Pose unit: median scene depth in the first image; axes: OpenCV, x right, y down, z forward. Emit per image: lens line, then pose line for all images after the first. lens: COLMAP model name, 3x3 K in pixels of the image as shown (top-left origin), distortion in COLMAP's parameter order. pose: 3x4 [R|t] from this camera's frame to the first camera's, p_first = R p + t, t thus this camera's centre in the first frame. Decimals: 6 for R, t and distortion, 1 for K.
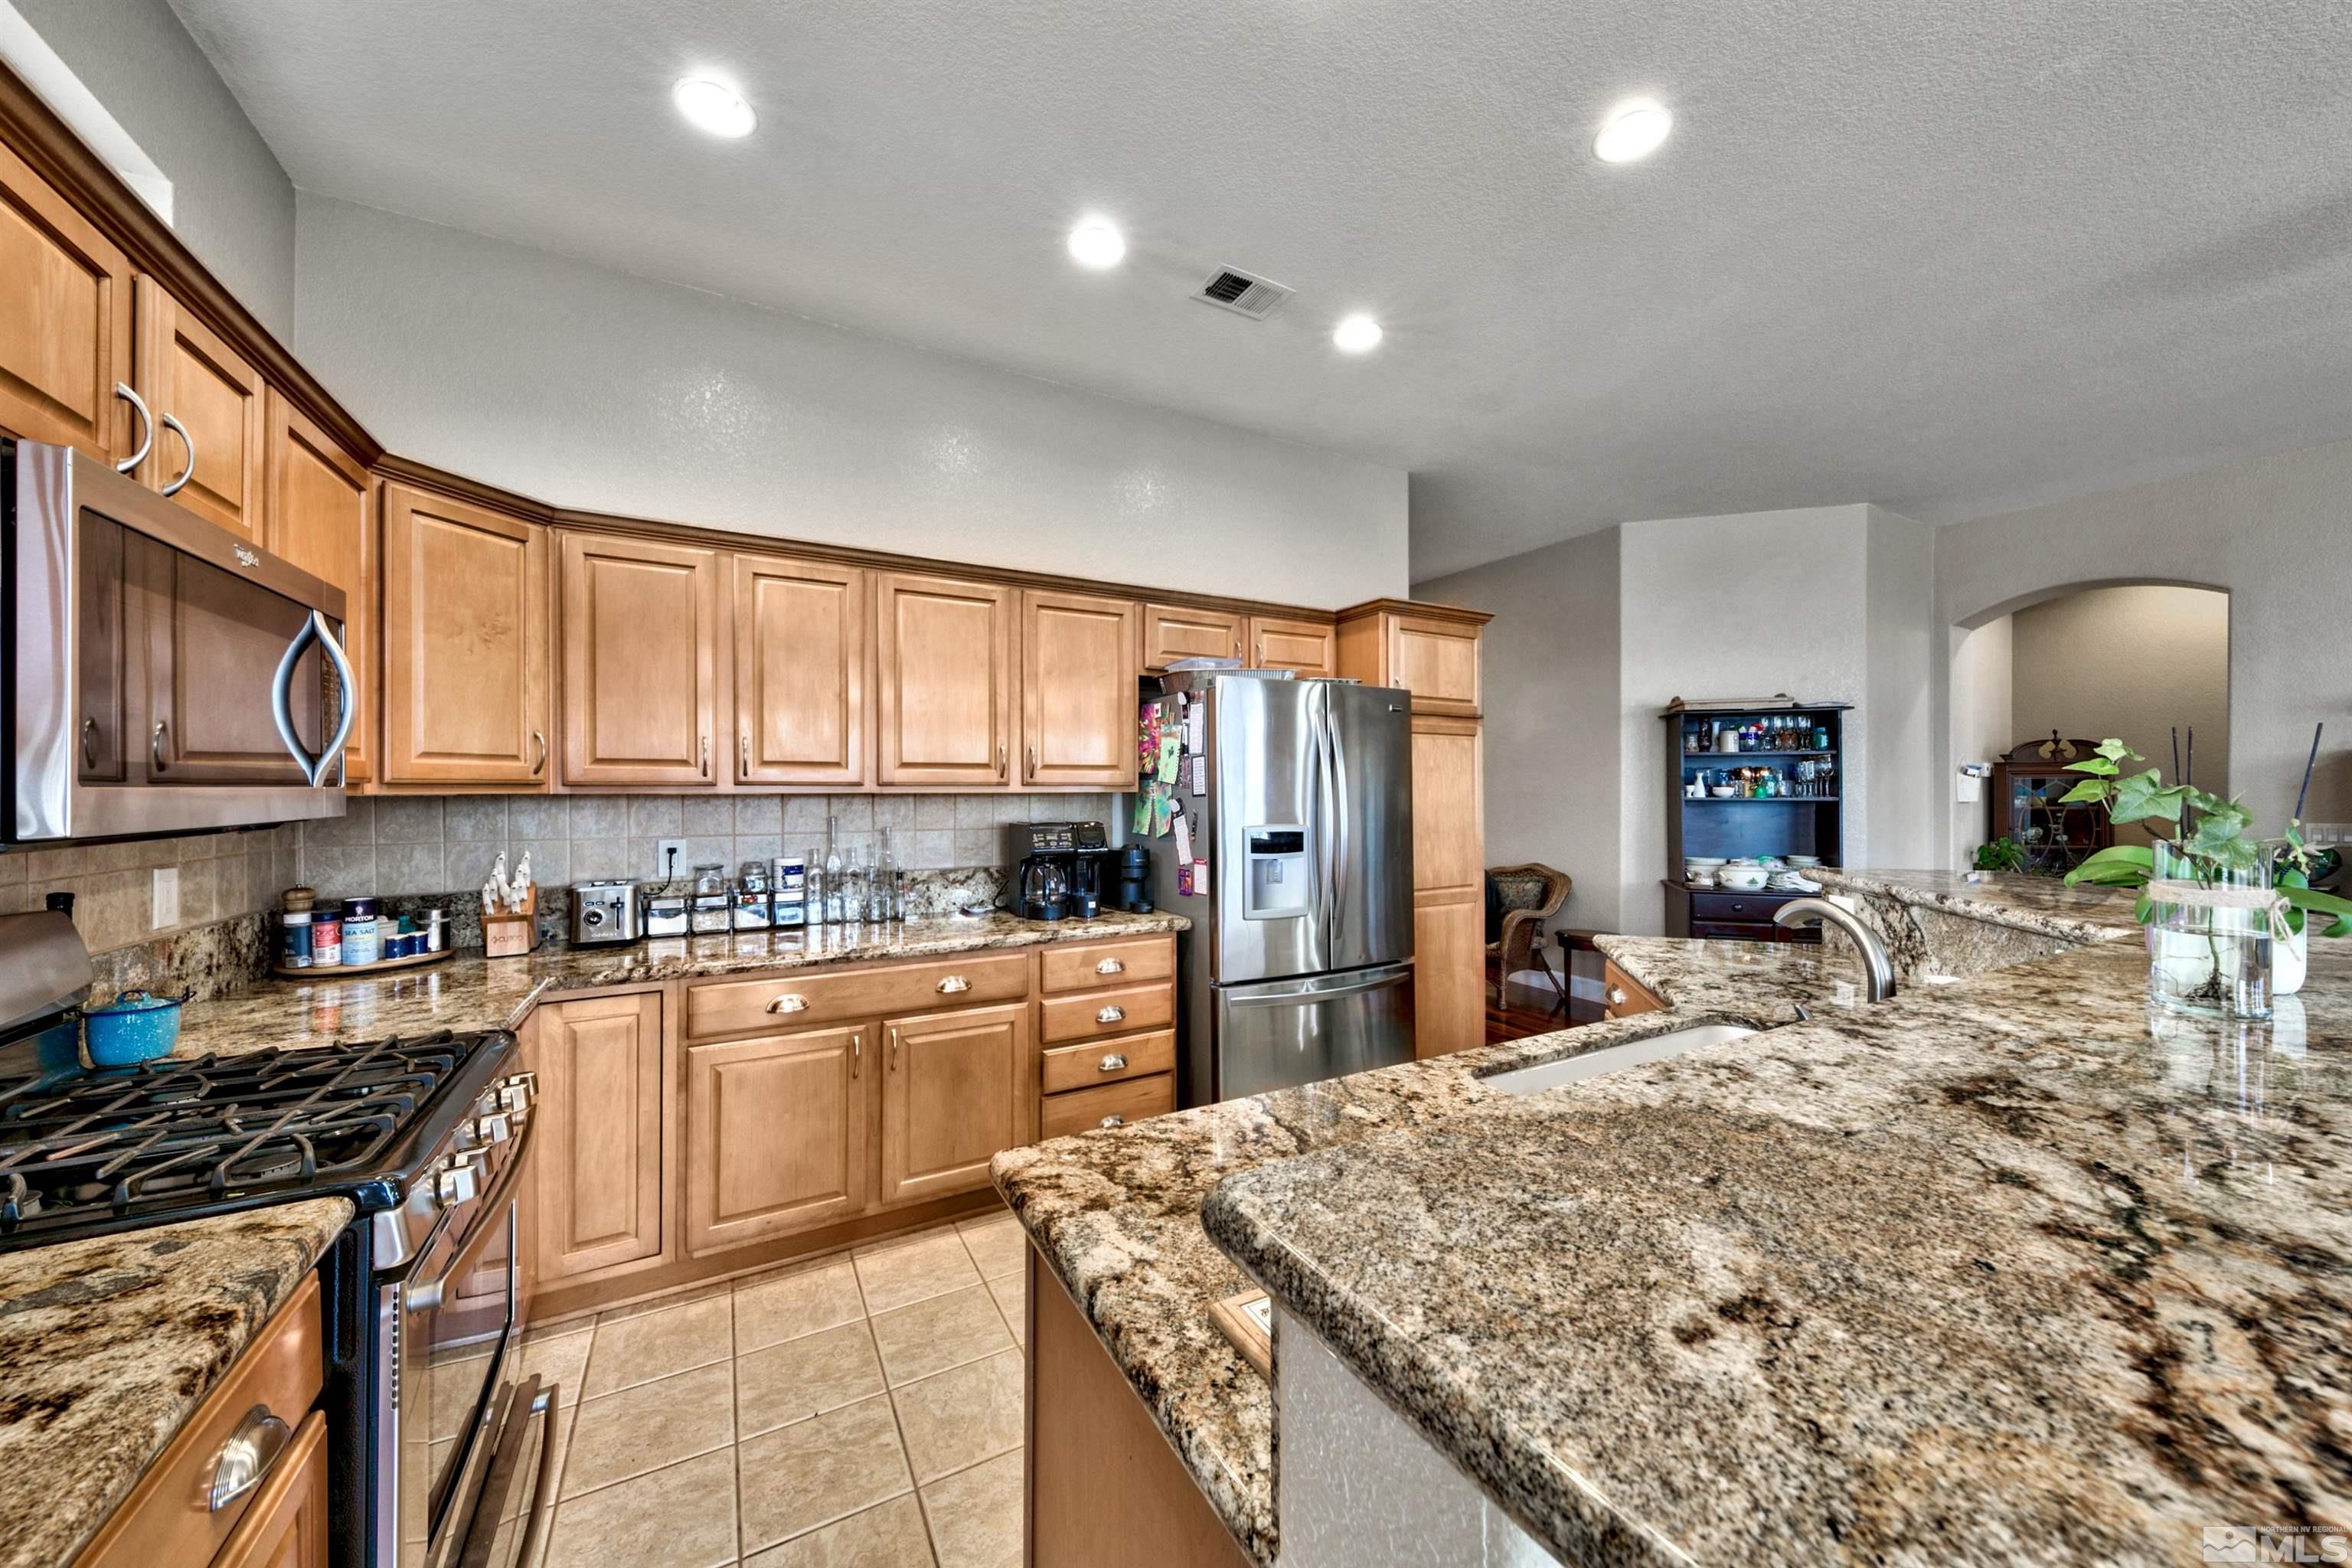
lens RADIAL K [[837.7, 0, 1191.8], [0, 837.7, 788.7], [0, 0, 1]] dist [0.012430, -0.001569]
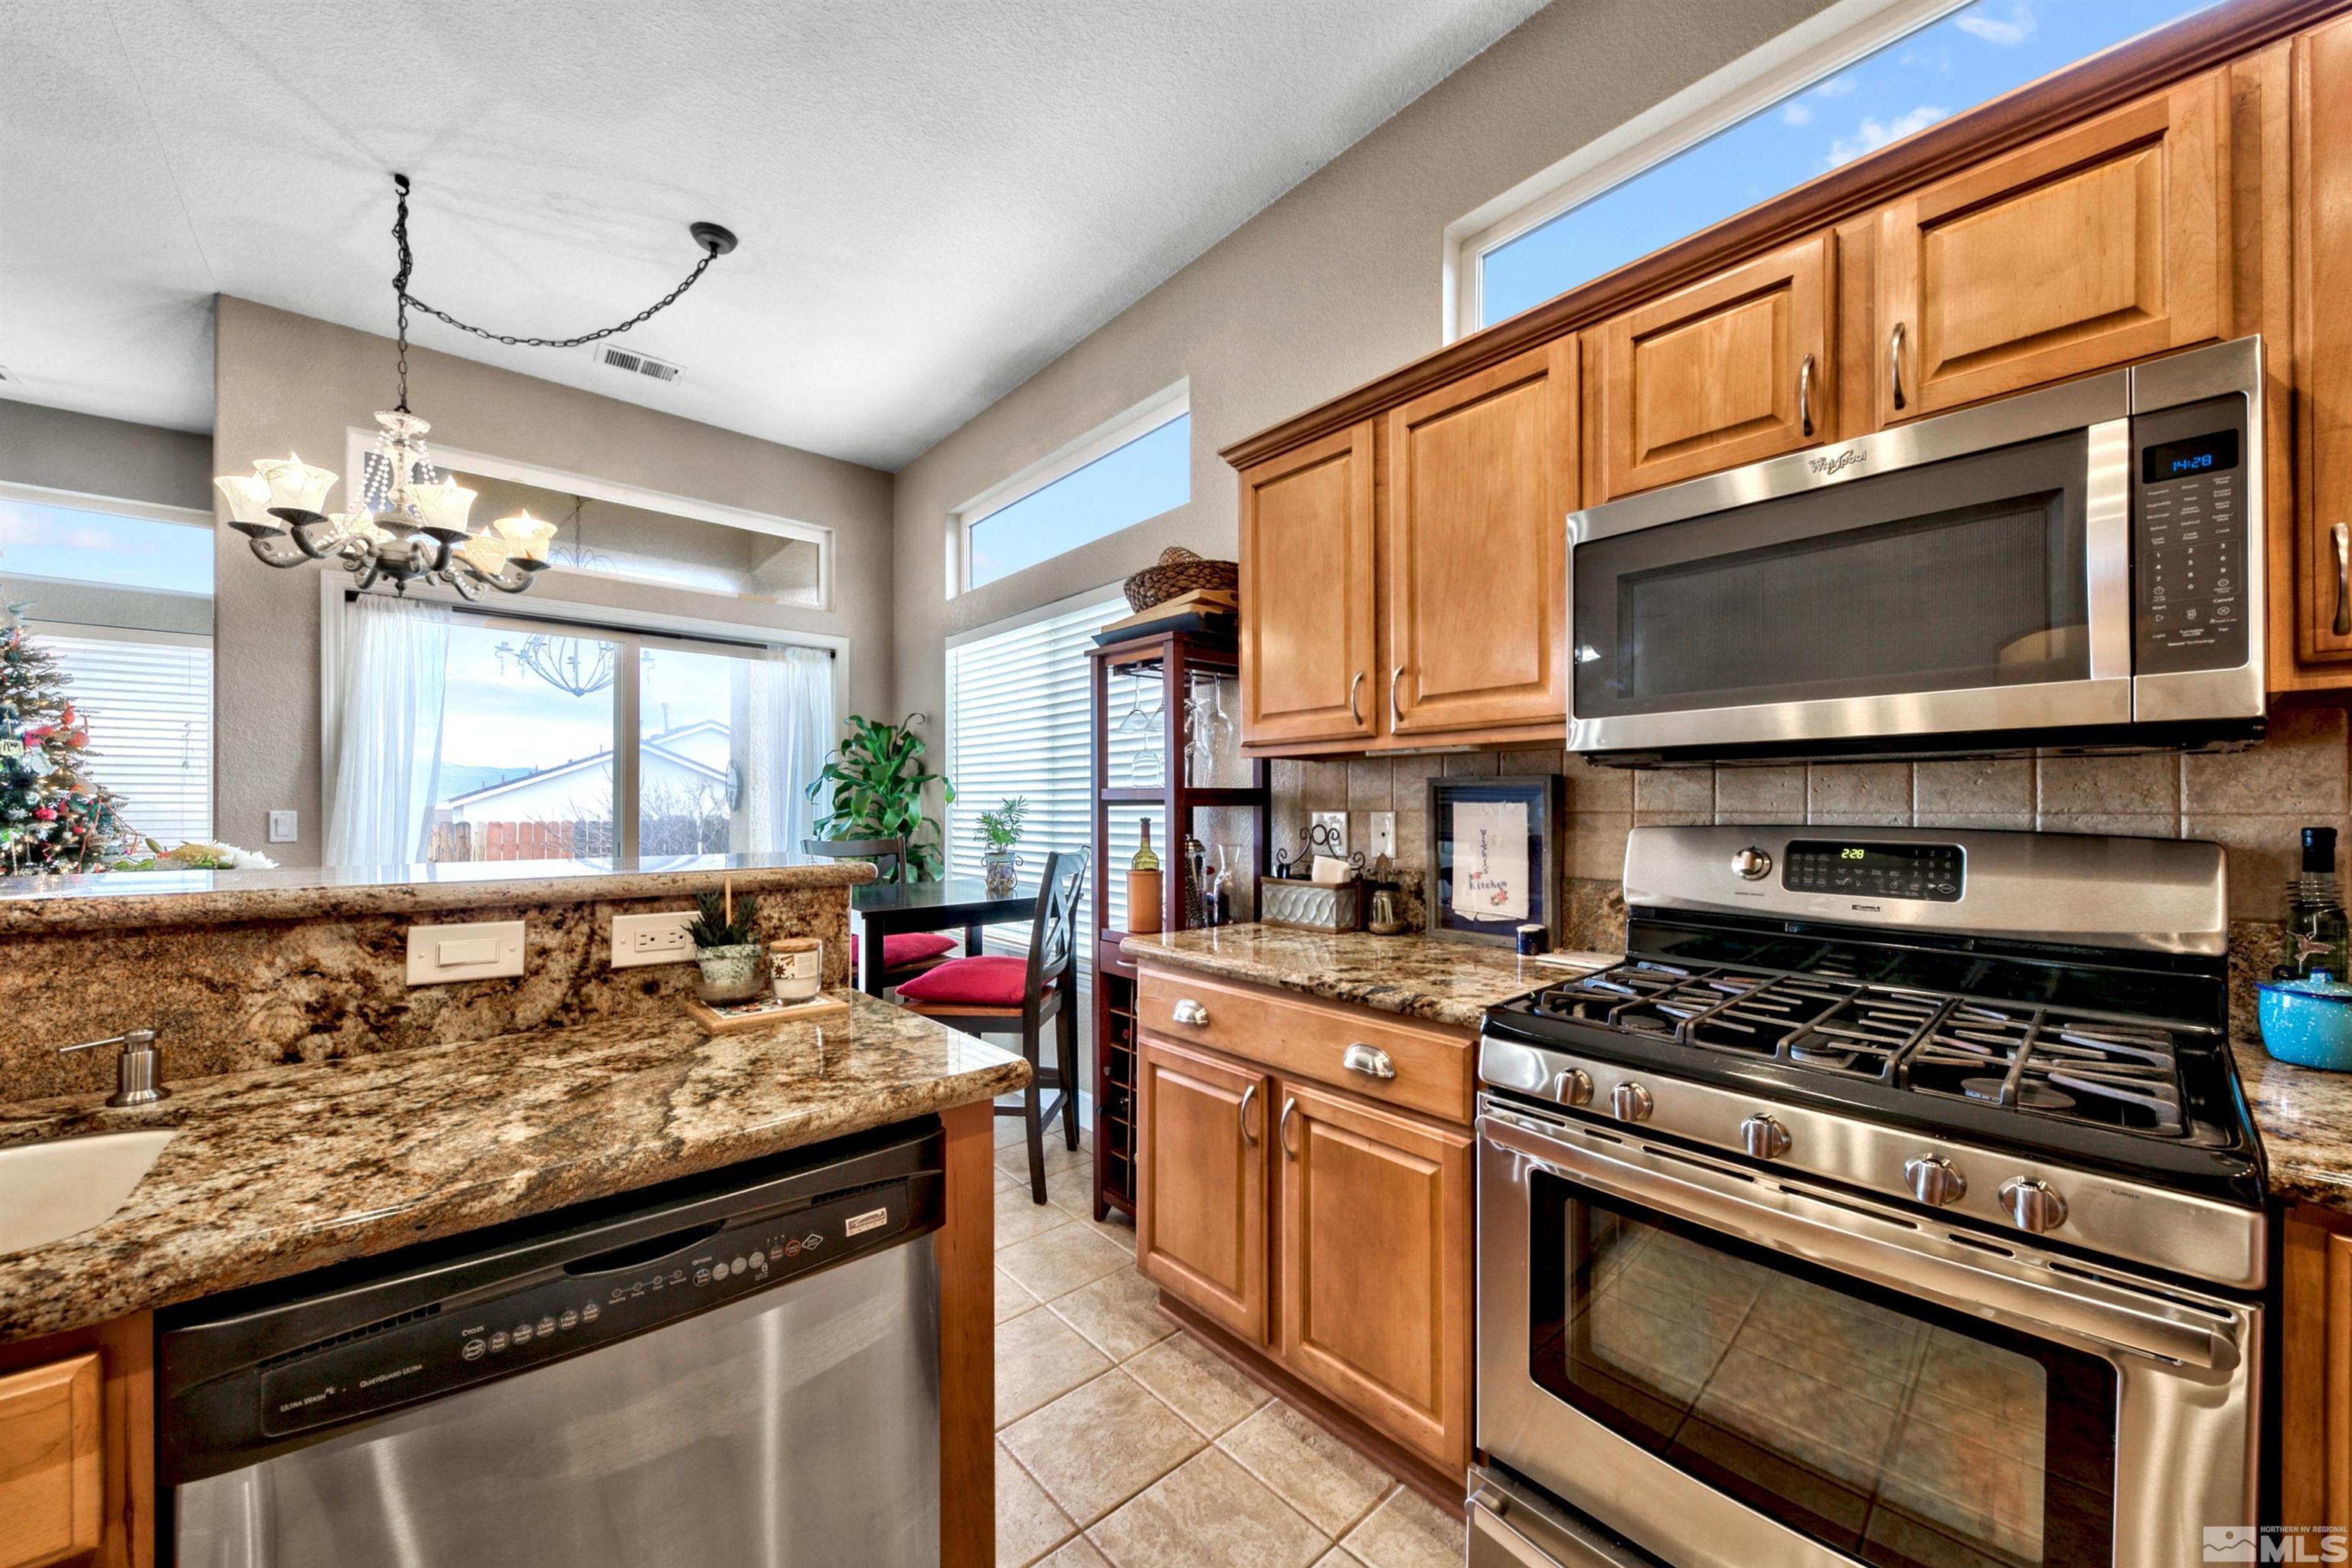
lens RADIAL K [[858.4, 0, 1192.5], [0, 858.4, 805.2], [0, 0, 1]] dist [0.007462, -0.001750]
pose [[-0.976630, -0.000022, -0.214928, -0.083621], [-0.000090, 1.000000, 0.000308, 0.054645], [0.214928, 0.000320, -0.976630, 0.820740]]
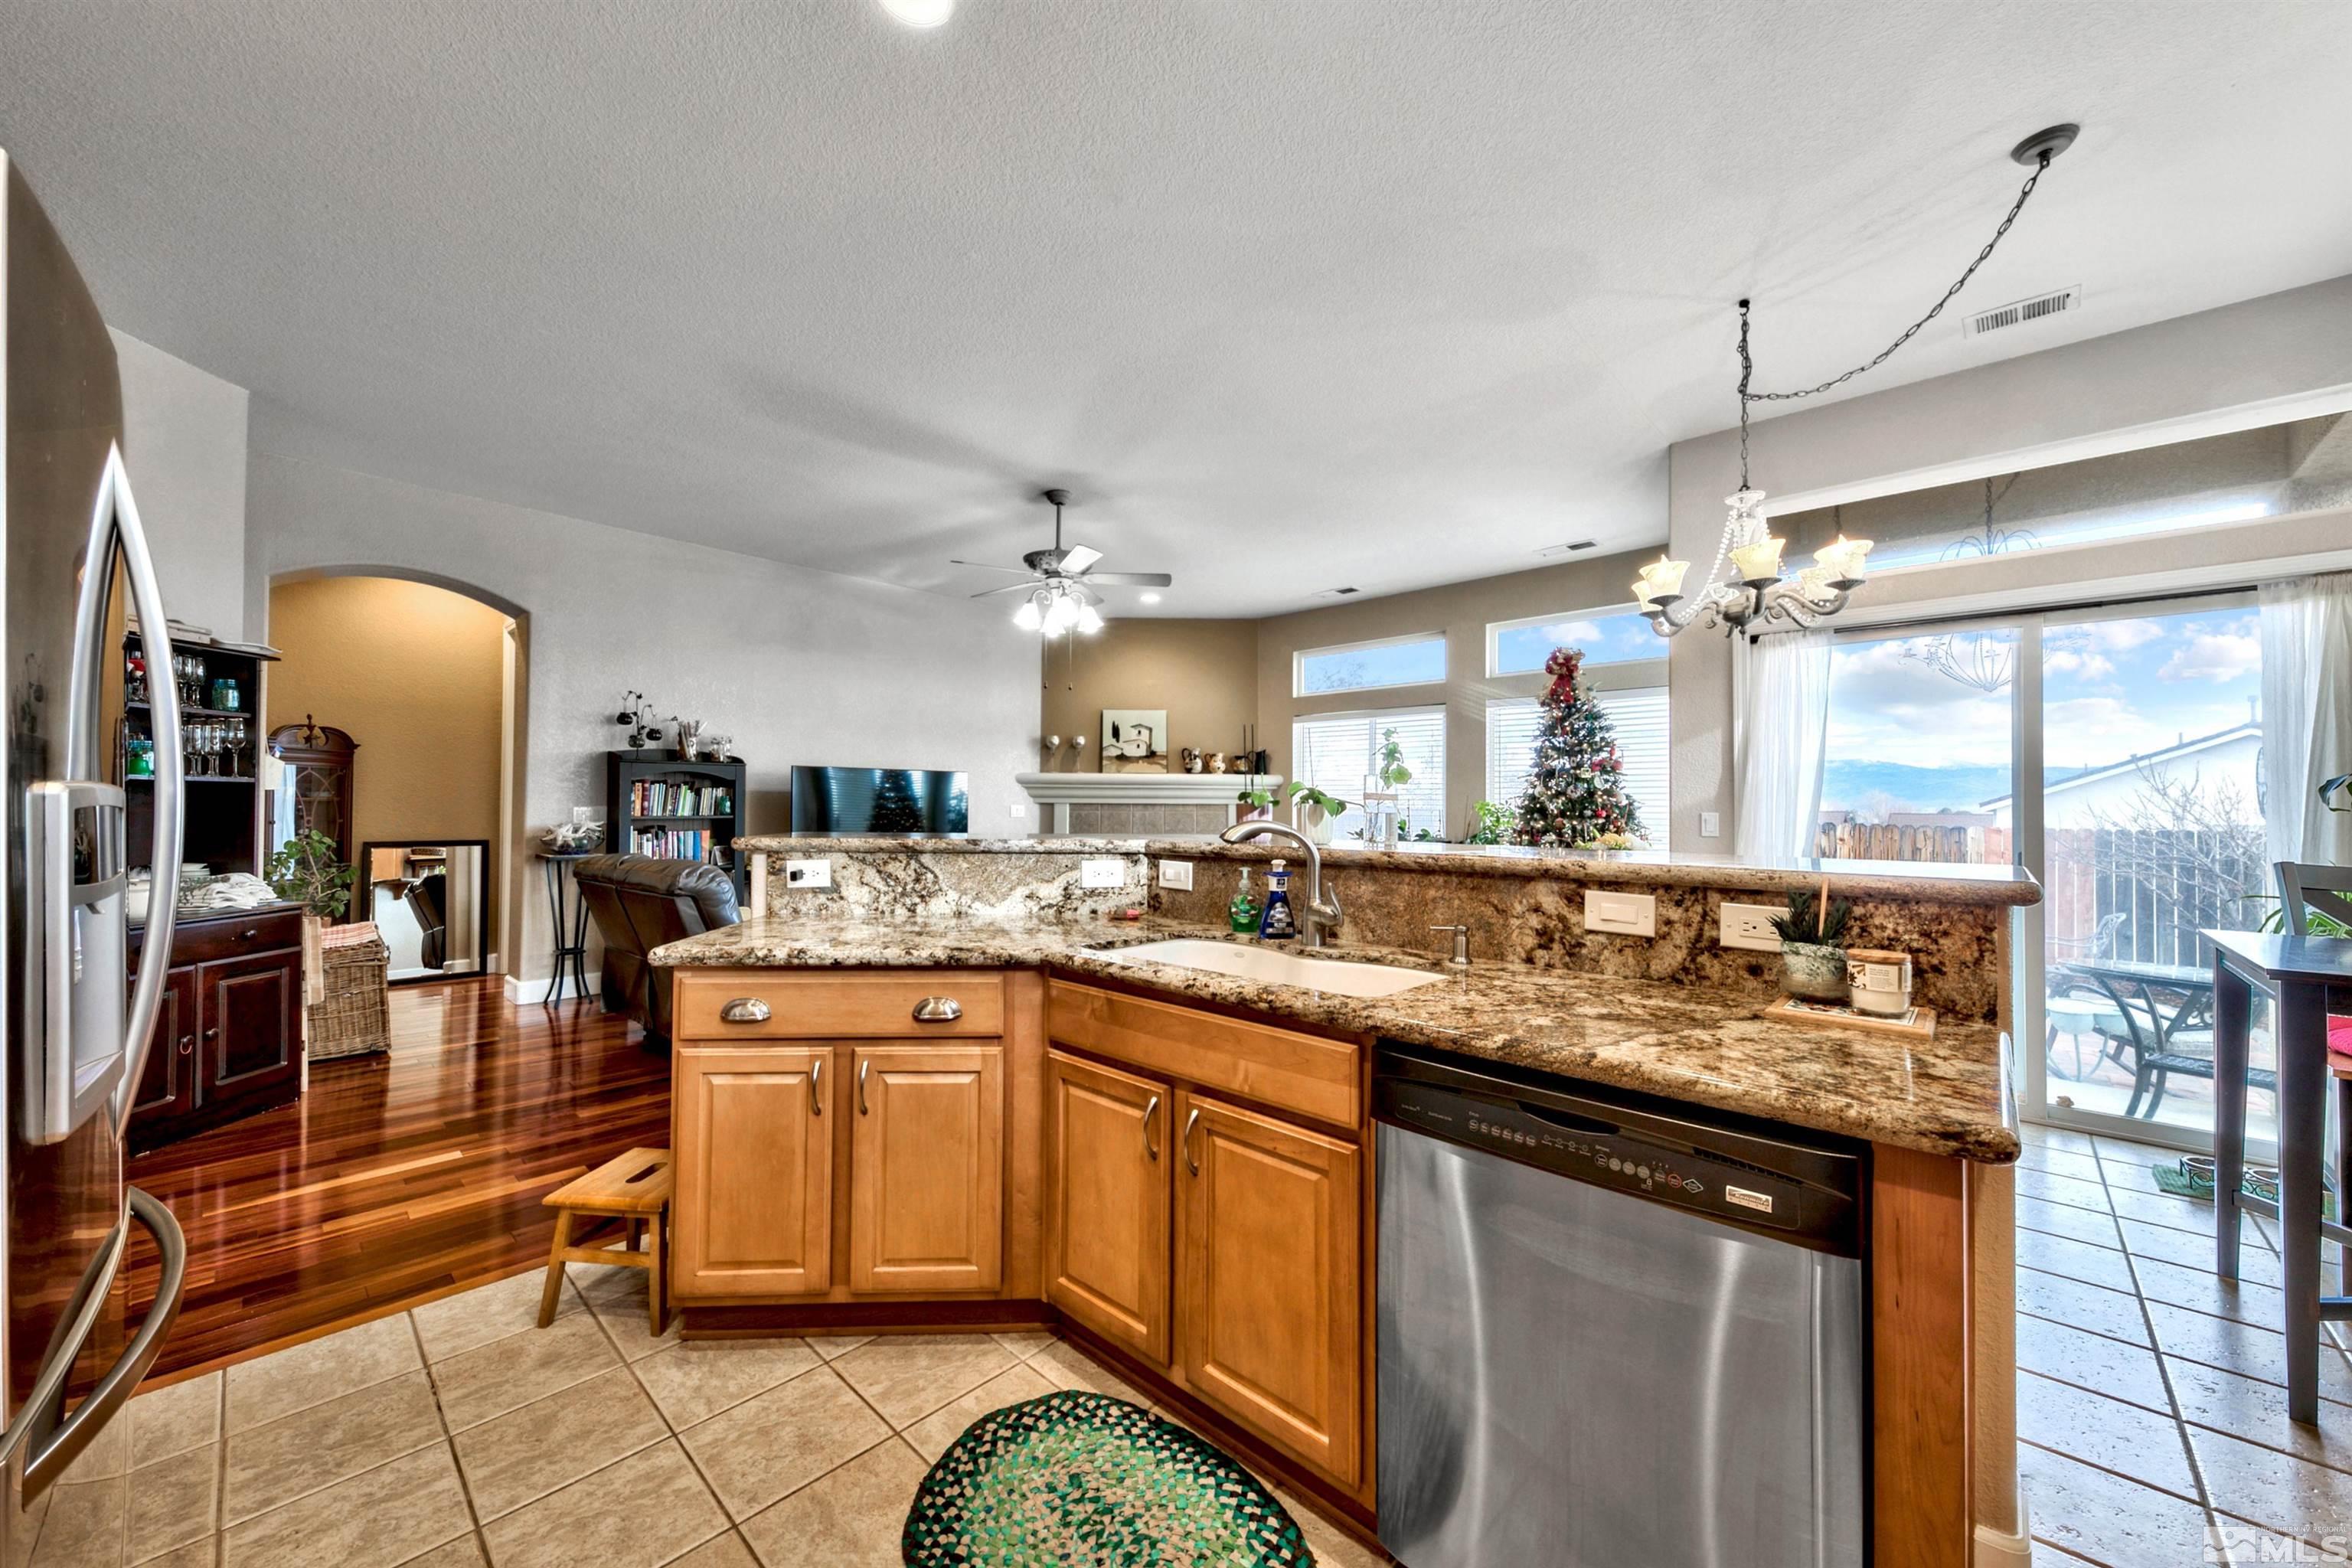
lens RADIAL K [[858.4, 0, 1155.3], [0, 858.4, 793.4], [0, 0, 1]] dist [0.007462, -0.001750]
pose [[-0.291039, 0.011877, 0.956637, -0.314444], [-0.004213, 0.999897, -0.013696, 0.053662], [-0.956702, -0.008016, -0.290959, 0.809036]]
